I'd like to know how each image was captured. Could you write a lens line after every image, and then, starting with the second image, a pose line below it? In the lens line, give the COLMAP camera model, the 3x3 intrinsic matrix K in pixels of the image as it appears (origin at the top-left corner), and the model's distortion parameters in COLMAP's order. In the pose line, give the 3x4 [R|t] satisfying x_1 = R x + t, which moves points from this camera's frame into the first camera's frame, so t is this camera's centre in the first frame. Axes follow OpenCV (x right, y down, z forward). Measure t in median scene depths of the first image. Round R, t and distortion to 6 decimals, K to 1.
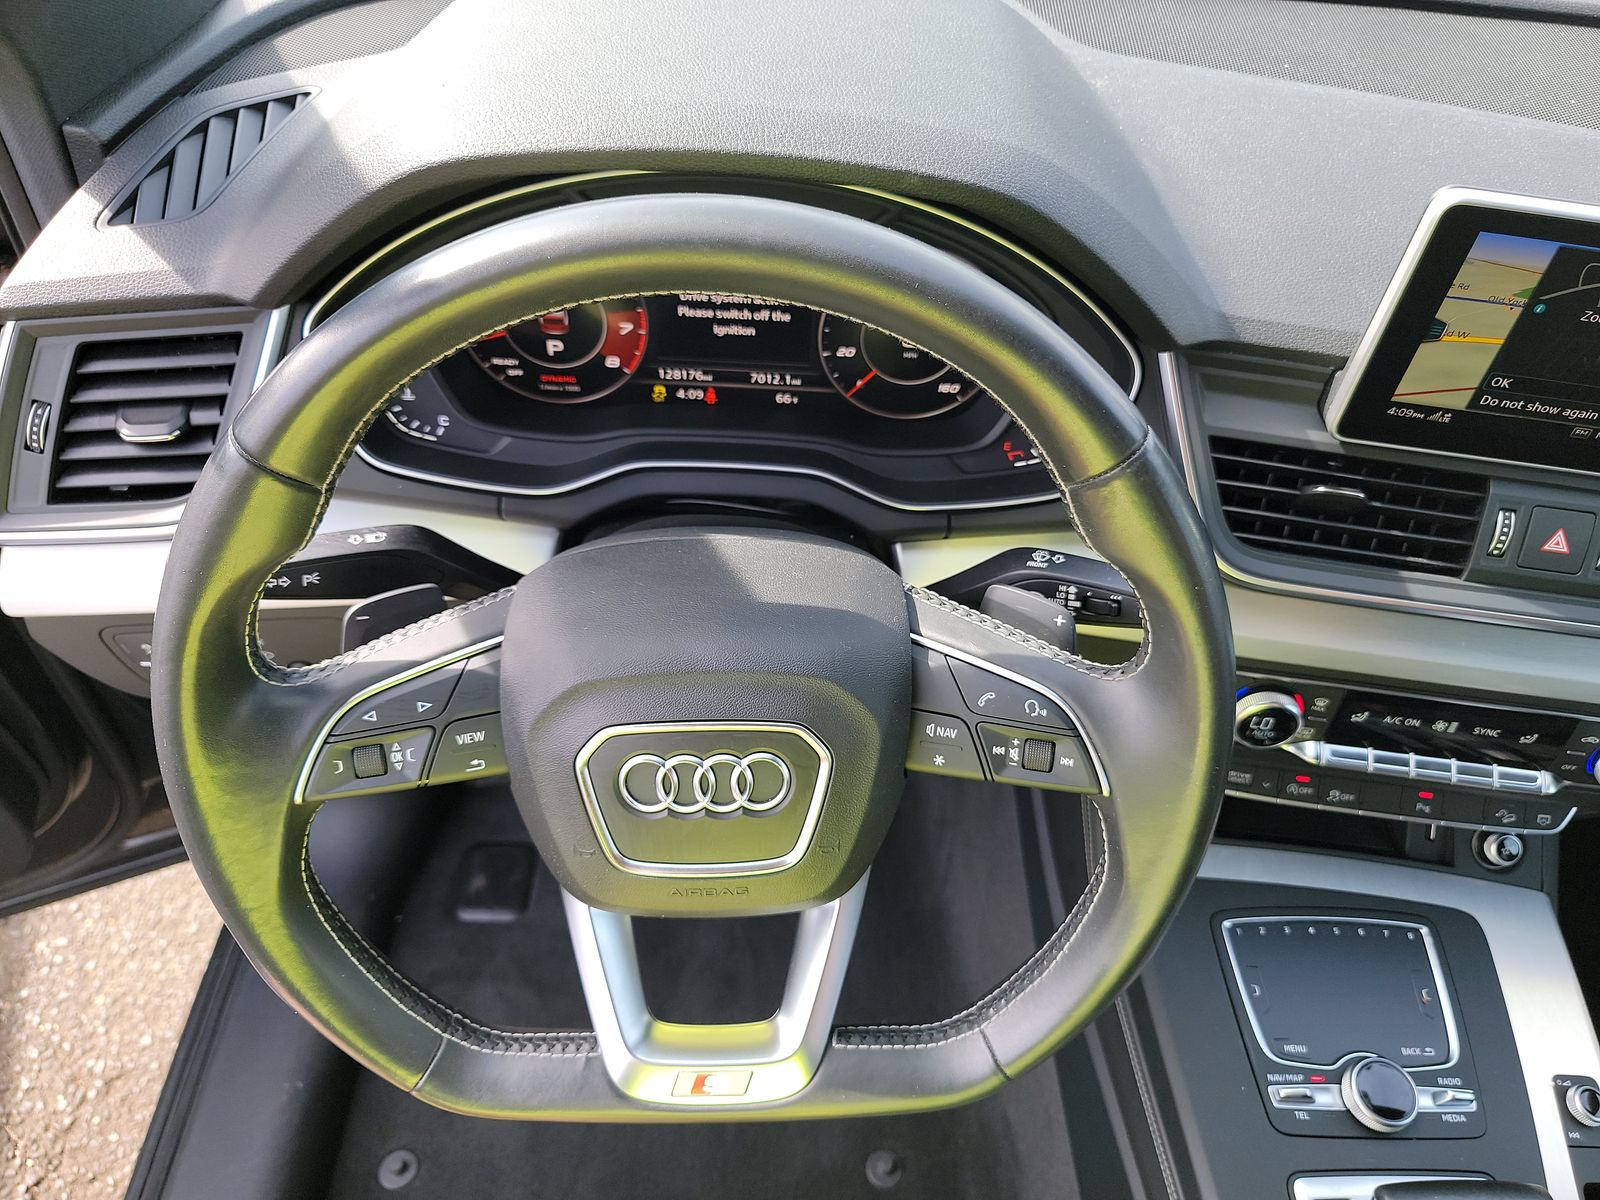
lens RADIAL K [[1132.7, 0, 796.8], [0, 1132.7, 601.7], [0, 0, 1]] dist [0.011634, -0.000401]
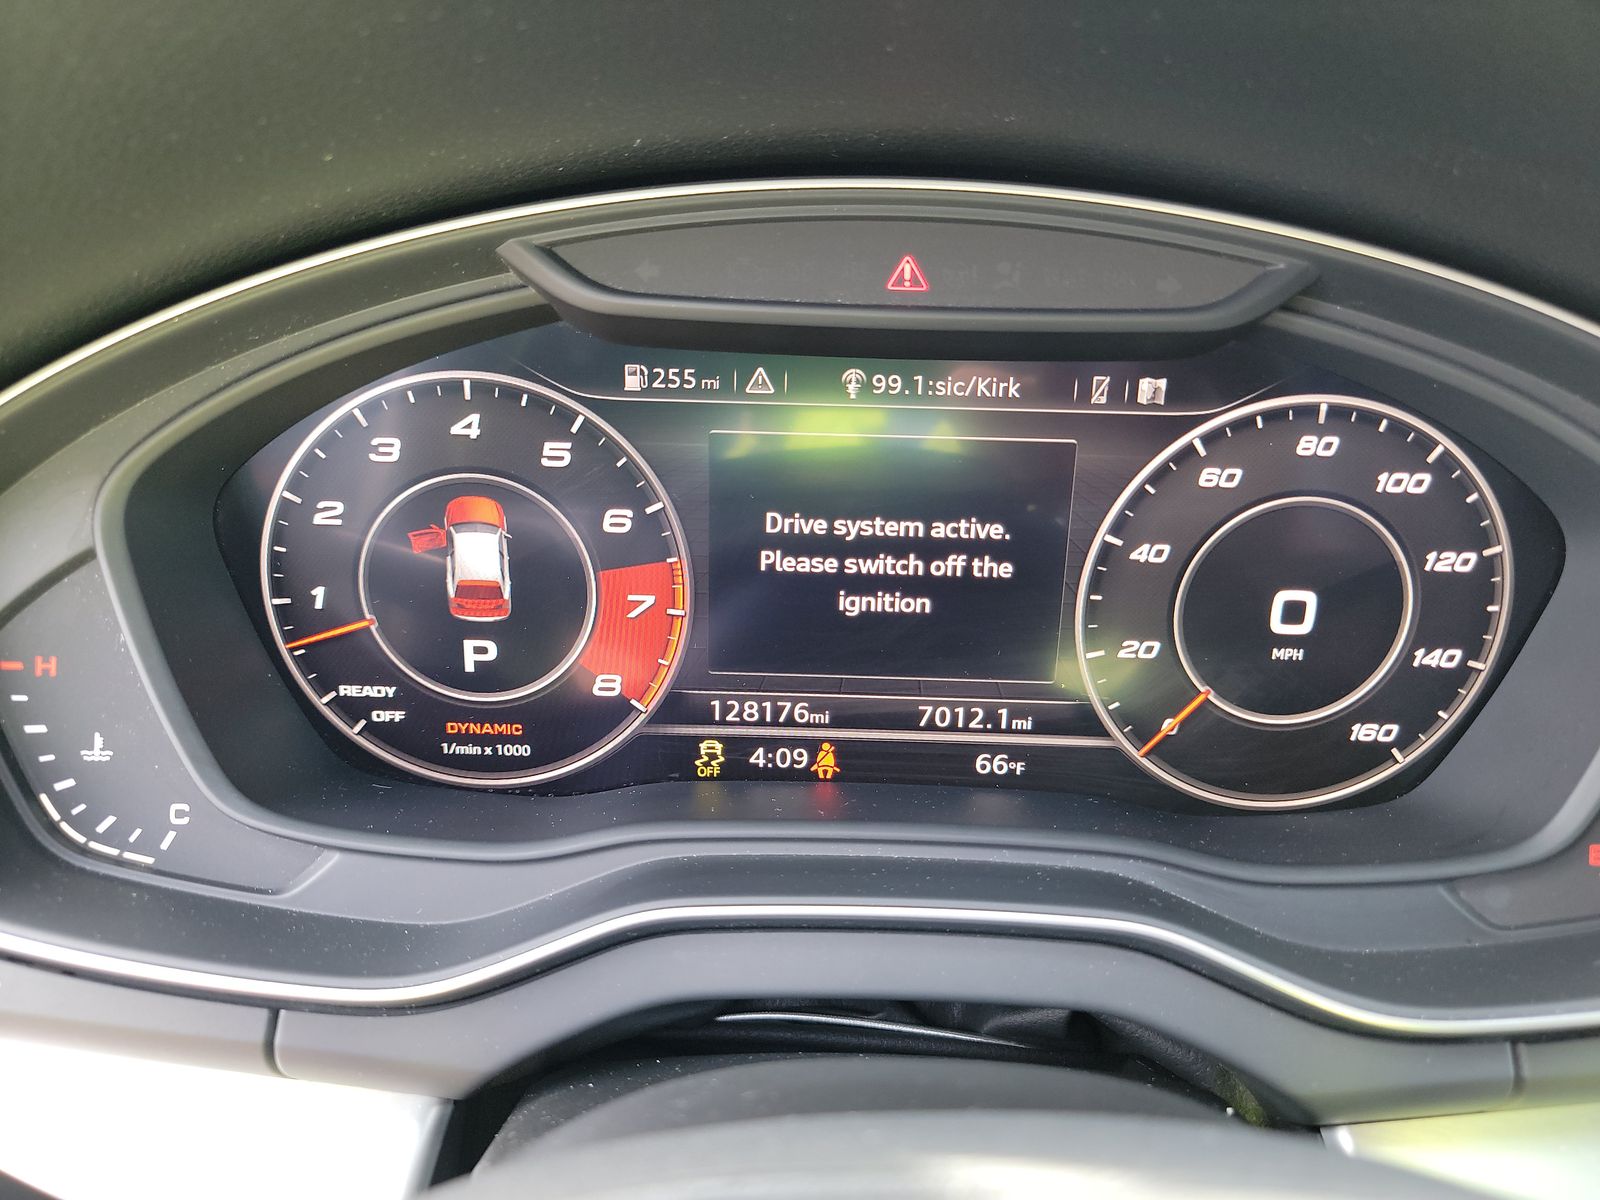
lens RADIAL K [[1132.7, 0, 803.1], [0, 1132.7, 606.2], [0, 0, 1]] dist [0.011634, -0.000401]
pose [[0.999735, -0.019268, -0.012583, -0.080772], [0.012081, 0.904806, -0.425653, -0.050489], [0.019587, 0.425388, 0.904799, 0.596364]]
